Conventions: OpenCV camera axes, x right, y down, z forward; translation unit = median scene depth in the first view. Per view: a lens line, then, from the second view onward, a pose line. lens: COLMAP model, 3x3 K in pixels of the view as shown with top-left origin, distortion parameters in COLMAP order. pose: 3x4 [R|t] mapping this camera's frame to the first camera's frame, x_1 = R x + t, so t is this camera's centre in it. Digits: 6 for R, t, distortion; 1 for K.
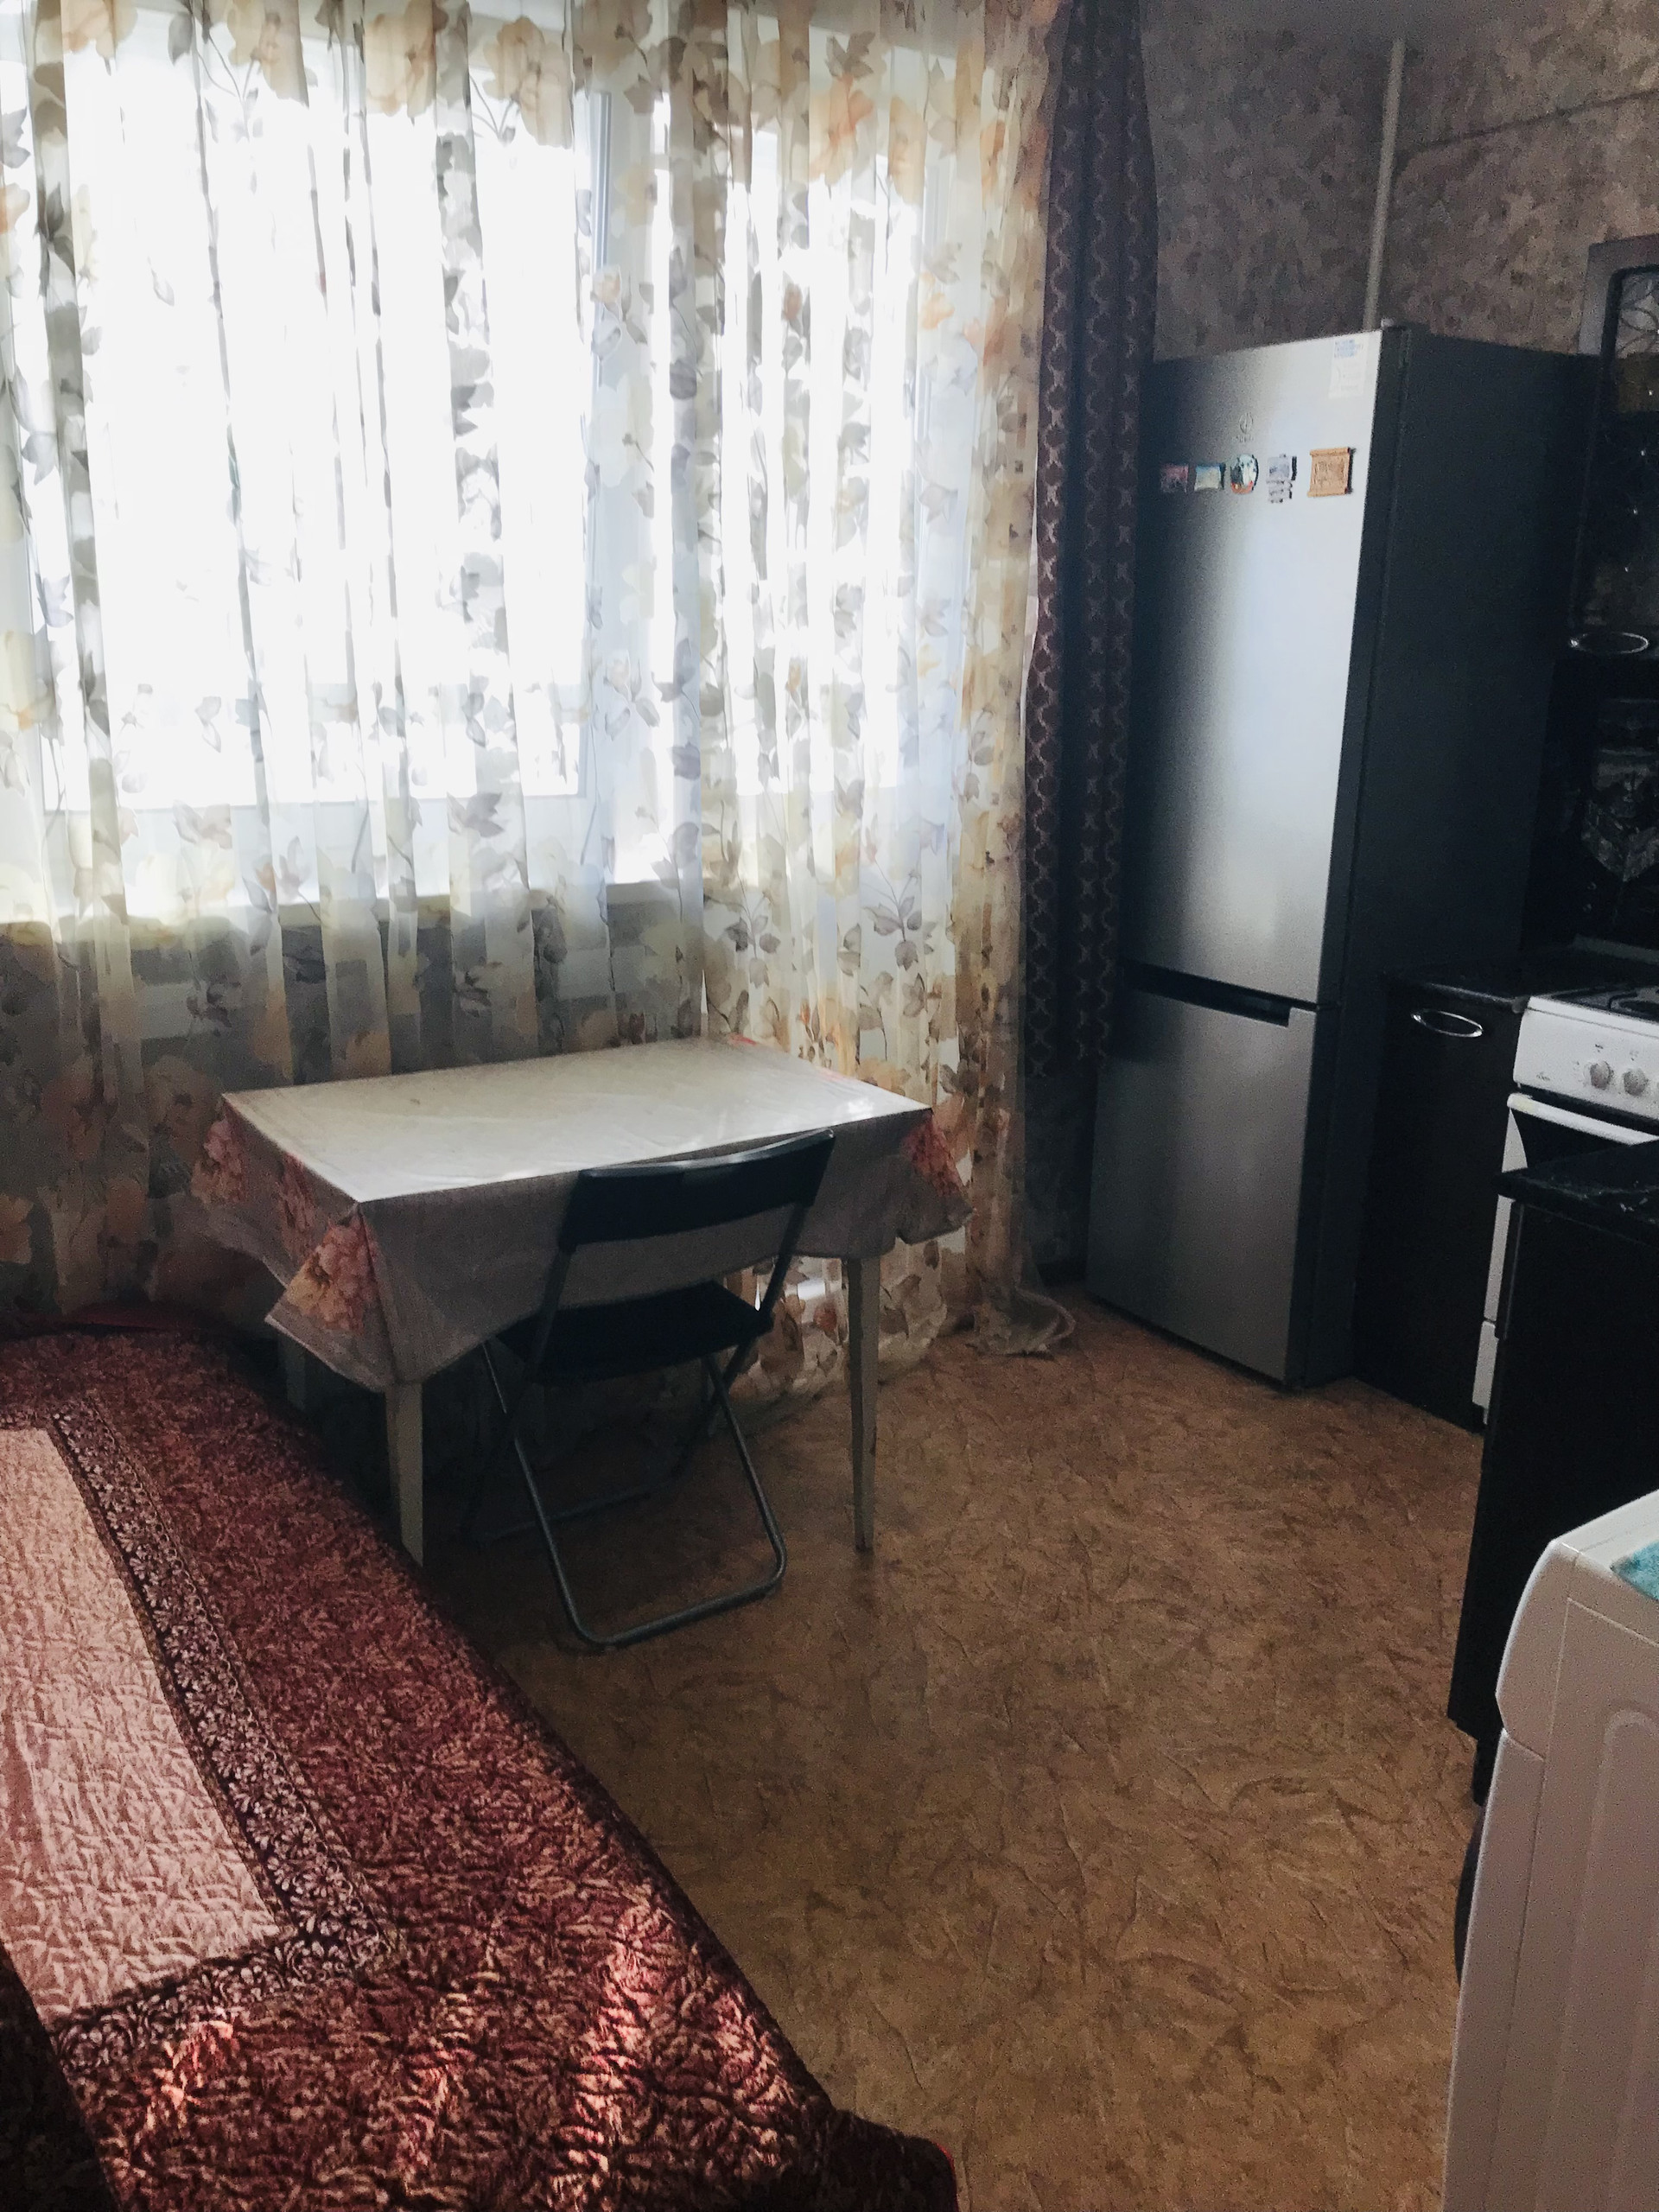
lens RADIAL K [[1826.2, 0, 833.1], [0, 1826.2, 1101.4], [0, 0, 1]] dist [0.026901, 0.001362]
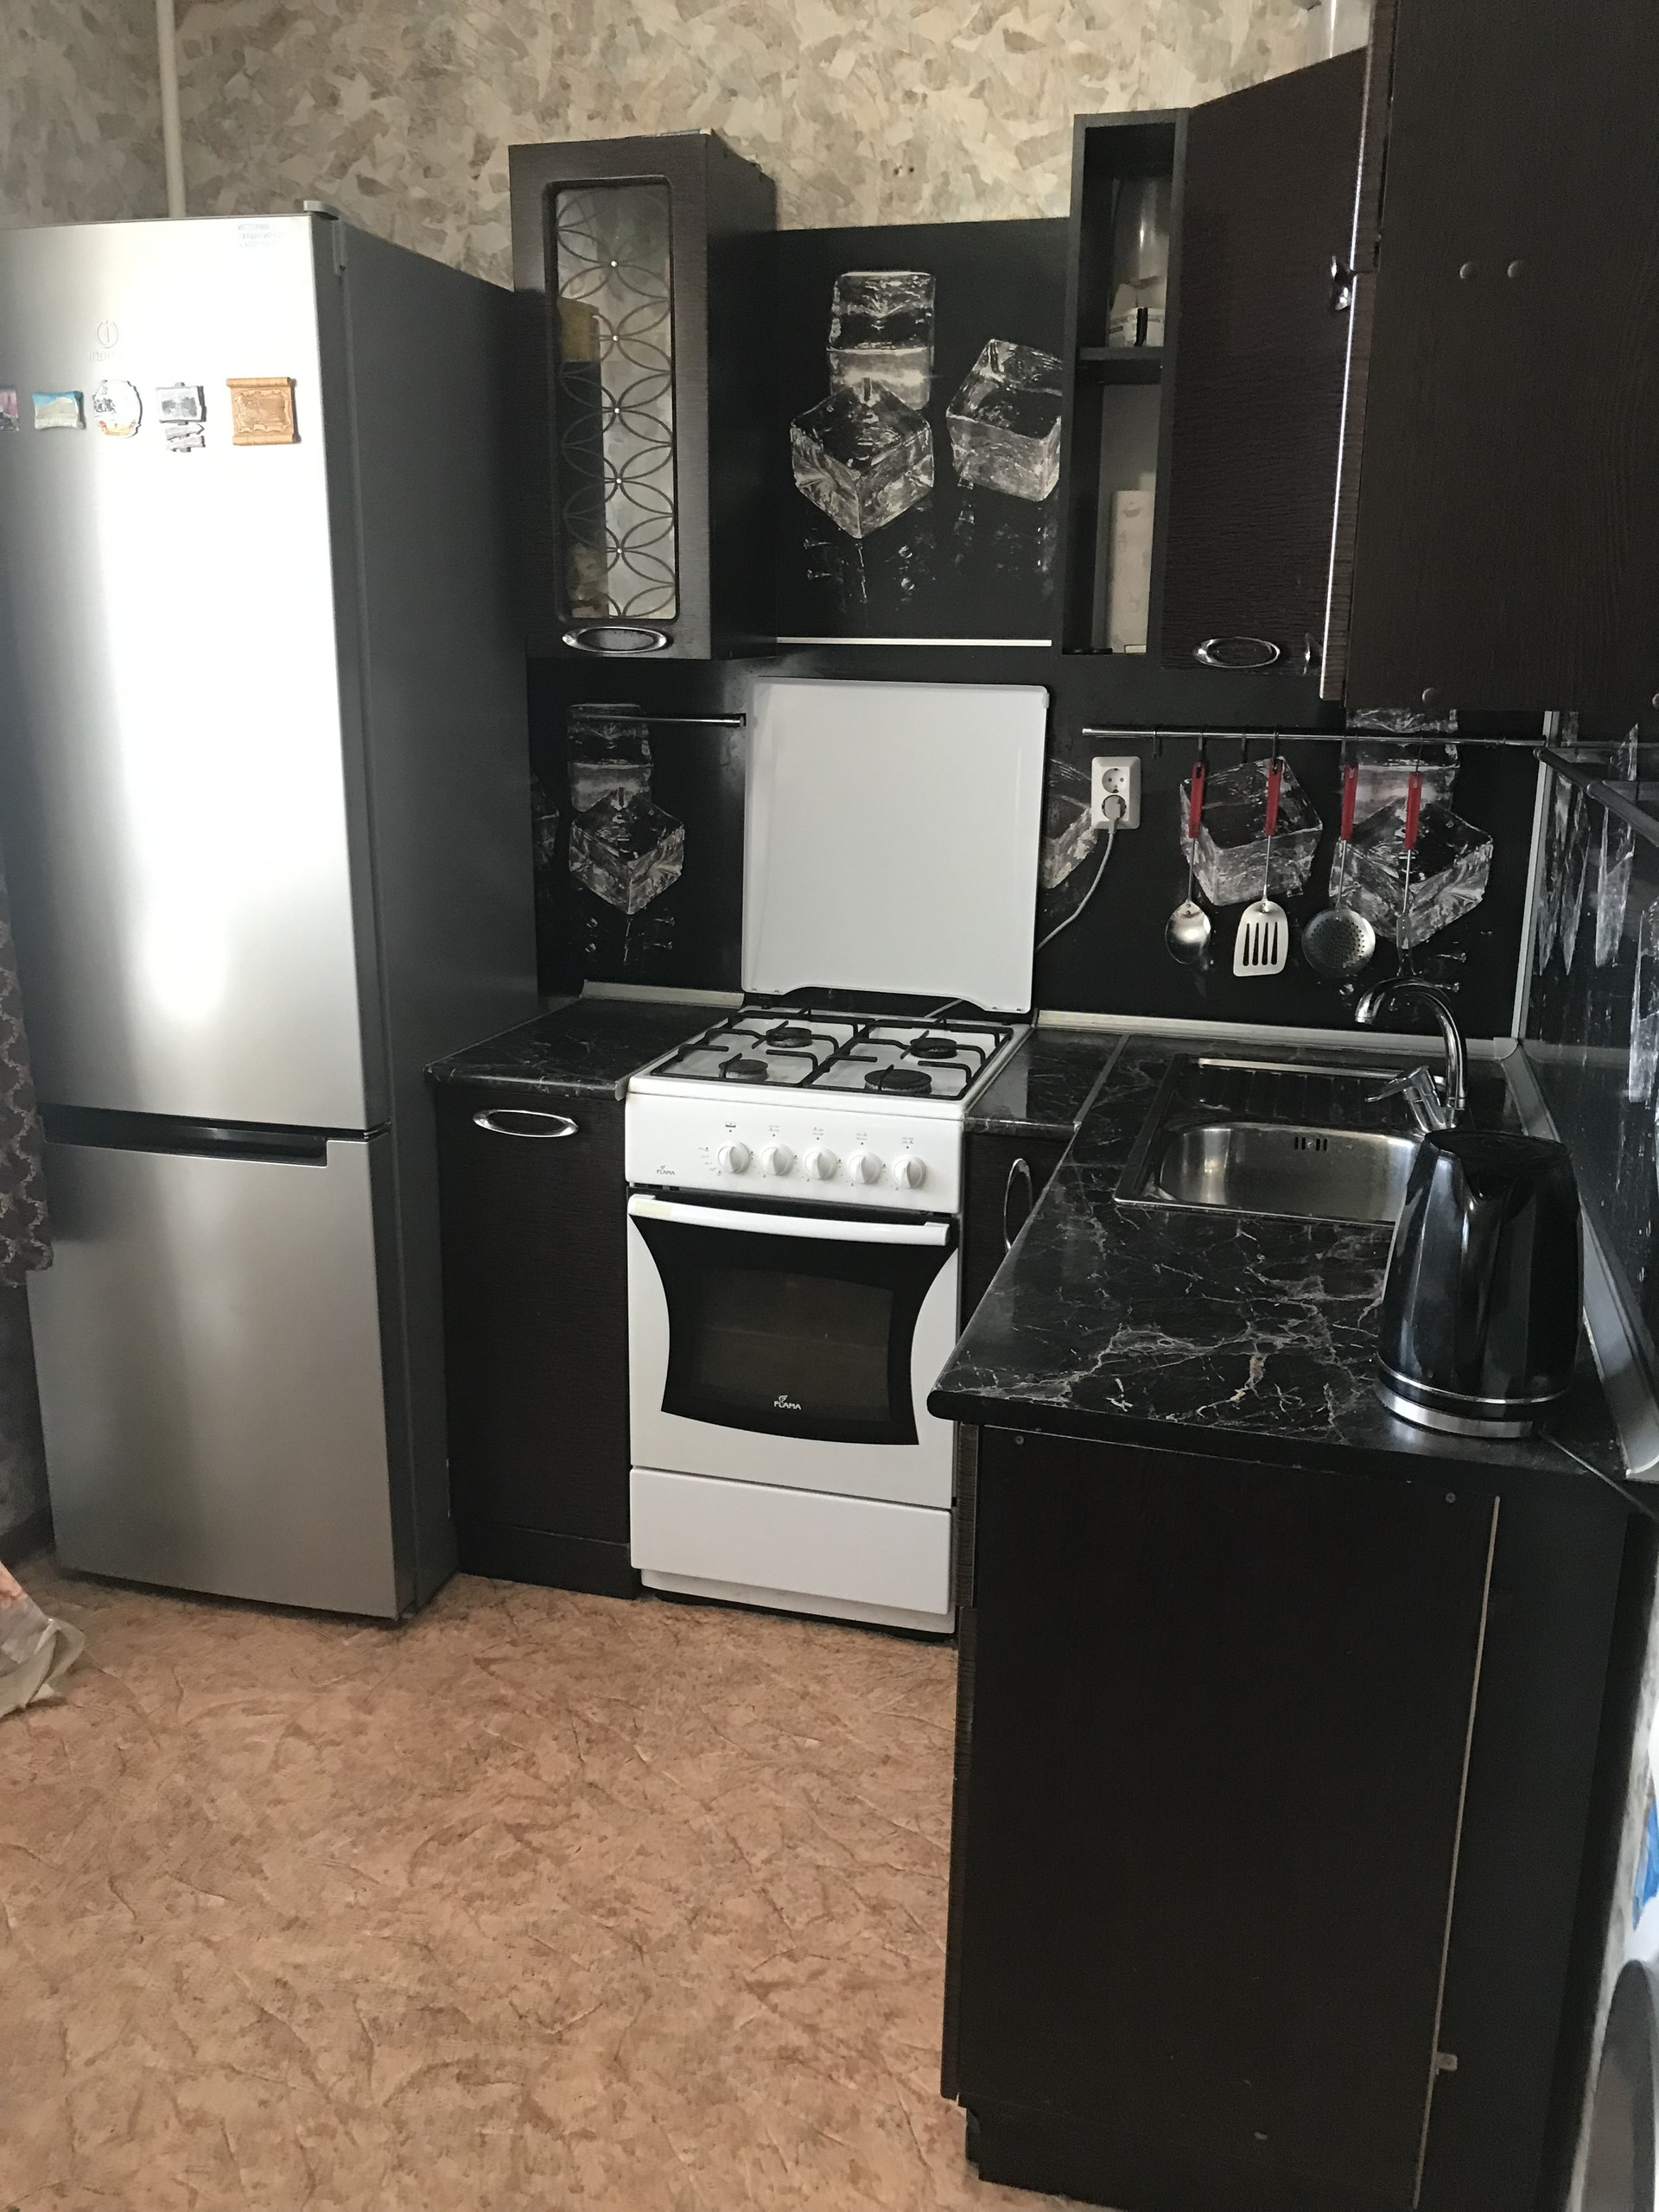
lens RADIAL K [[1826.2, 0, 833.1], [0, 1826.2, 1101.4], [0, 0, 1]] dist [0.026901, 0.001362]
pose [[0.747041, -0.188209, 0.637579, -0.067716], [0.182586, 0.980291, 0.075443, -0.086406], [-0.639212, 0.060054, 0.766682, 0.303553]]
